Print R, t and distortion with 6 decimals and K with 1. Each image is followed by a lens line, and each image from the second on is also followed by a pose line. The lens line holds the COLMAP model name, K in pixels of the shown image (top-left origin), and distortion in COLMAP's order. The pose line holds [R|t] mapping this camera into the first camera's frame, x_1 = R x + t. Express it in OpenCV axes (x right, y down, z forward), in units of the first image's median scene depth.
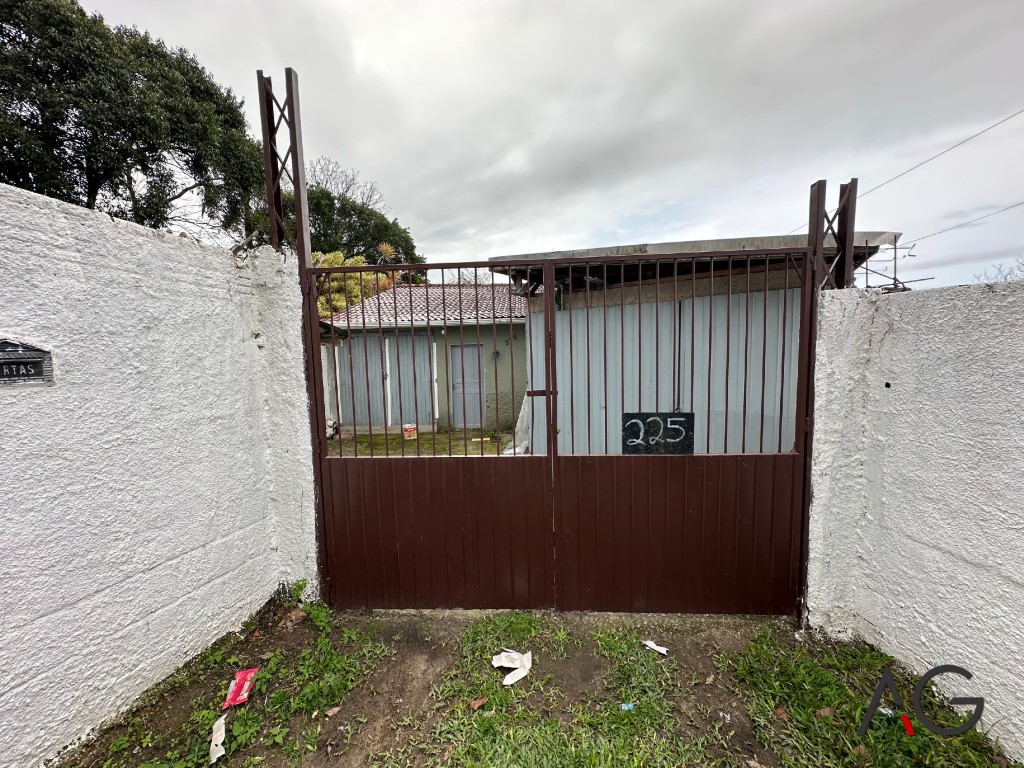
lens RADIAL K [[408.7, 0, 512.0], [0, 408.7, 384.0], [0, 0, 1]] dist [-0.002888, 0.001140]
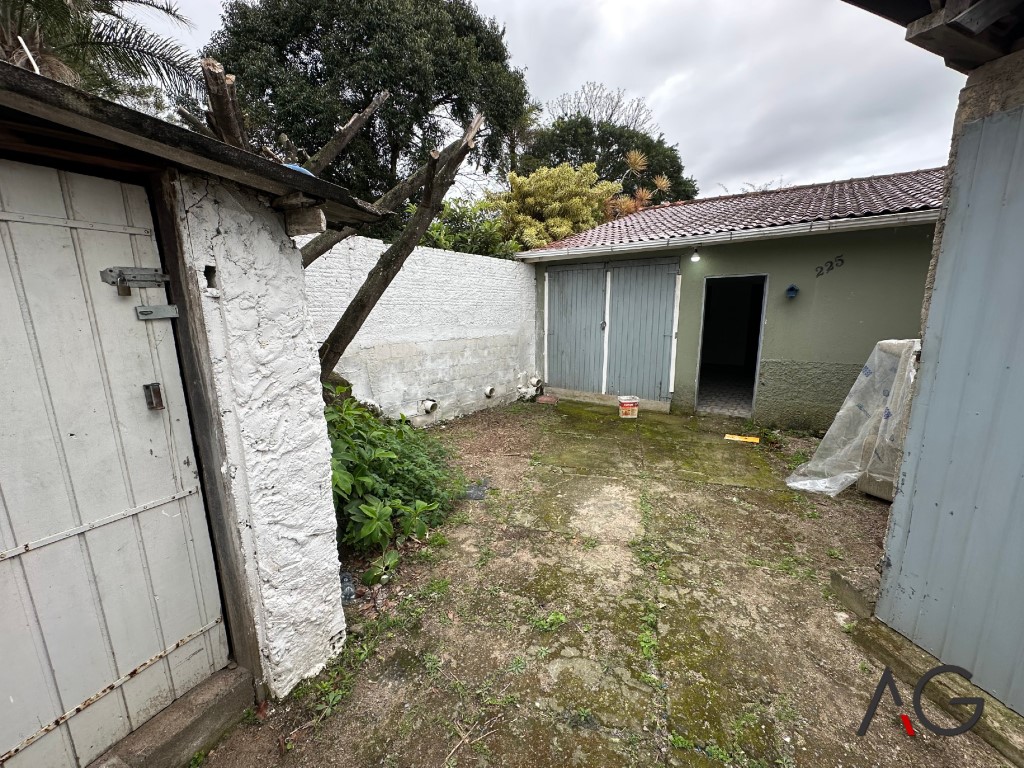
lens RADIAL K [[408.7, 0, 512.0], [0, 408.7, 384.0], [0, 0, 1]] dist [-0.002888, 0.001140]
pose [[0.819433, 0.118379, -0.560818, -0.013414], [-0.049099, 0.989341, 0.137093, -0.004302], [0.571069, -0.084803, 0.816510, 0.169583]]
